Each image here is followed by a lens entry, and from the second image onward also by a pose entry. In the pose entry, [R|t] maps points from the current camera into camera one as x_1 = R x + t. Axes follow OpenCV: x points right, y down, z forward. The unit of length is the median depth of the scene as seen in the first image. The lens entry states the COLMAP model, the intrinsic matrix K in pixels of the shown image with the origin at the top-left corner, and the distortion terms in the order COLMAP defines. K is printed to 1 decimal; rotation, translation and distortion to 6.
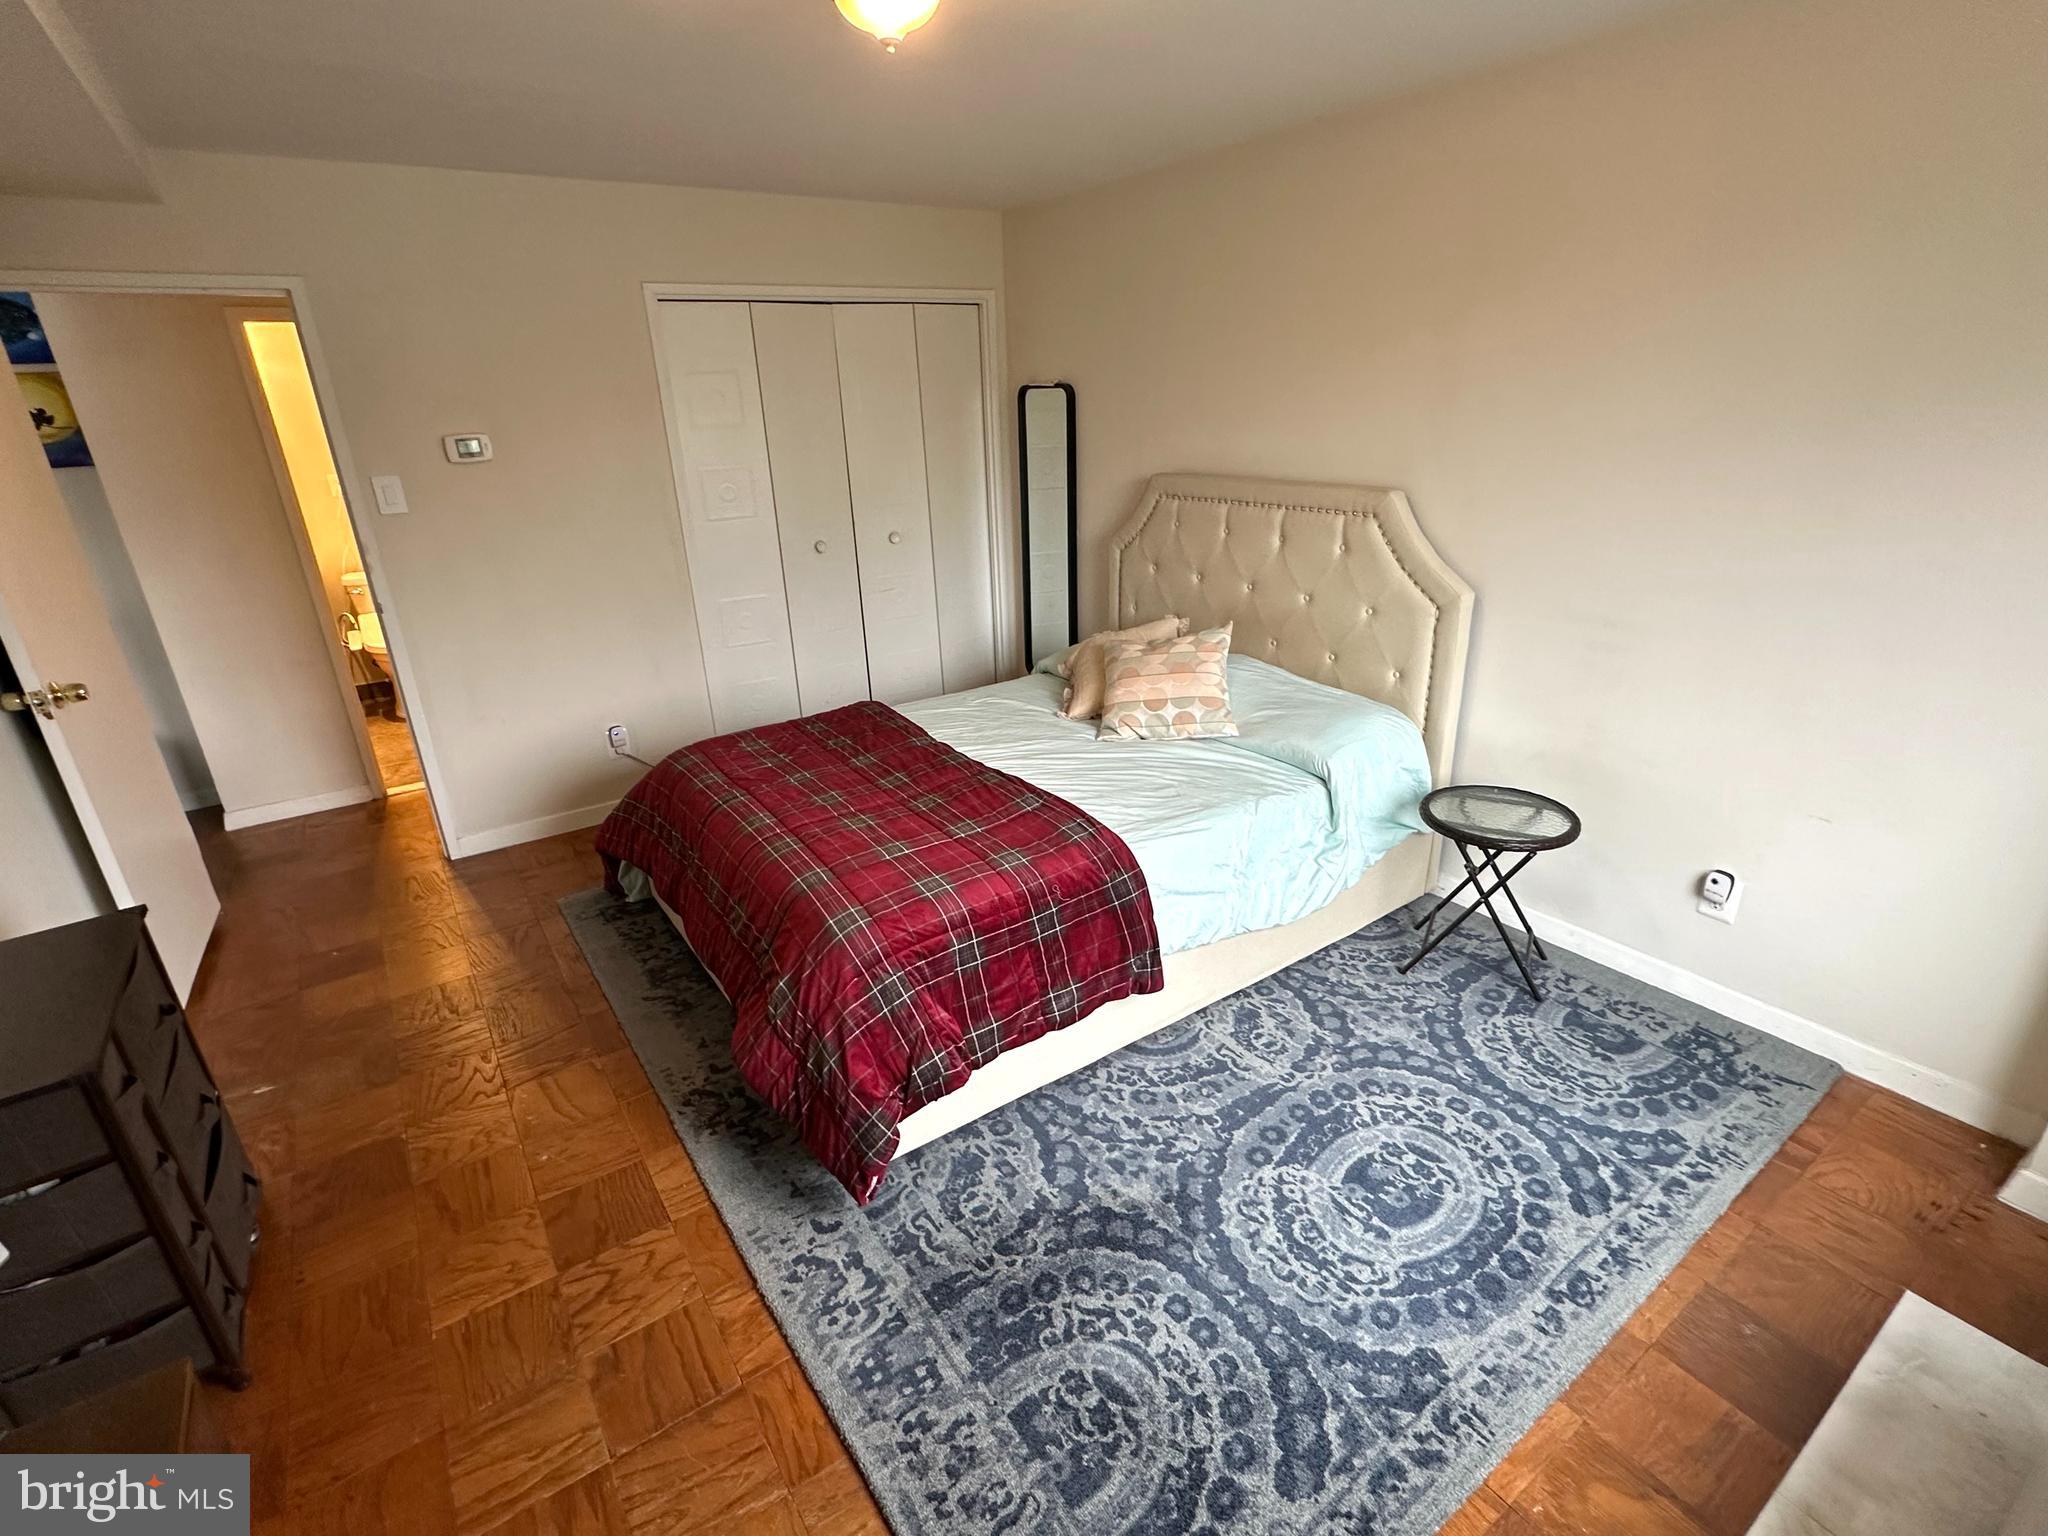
lens RADIAL K [[954.9, 0, 1024.5], [0, 954.9, 768.4], [0, 0, 1]] dist [0.000044, -0.000005]
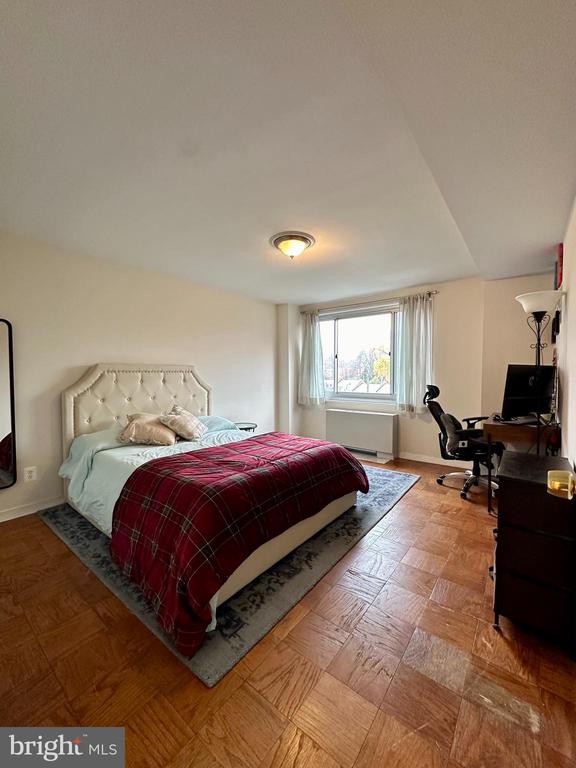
lens RADIAL K [[307.5, 0, 288.5], [0, 307.5, 383.6], [0, 0, 1]] dist [-0.000200, -0.000016]
pose [[-0.286340, 0.001679, 0.958127, -0.935298], [0.362975, 0.925652, 0.106854, -0.204806], [-0.886712, 0.378372, -0.265660, 0.967829]]
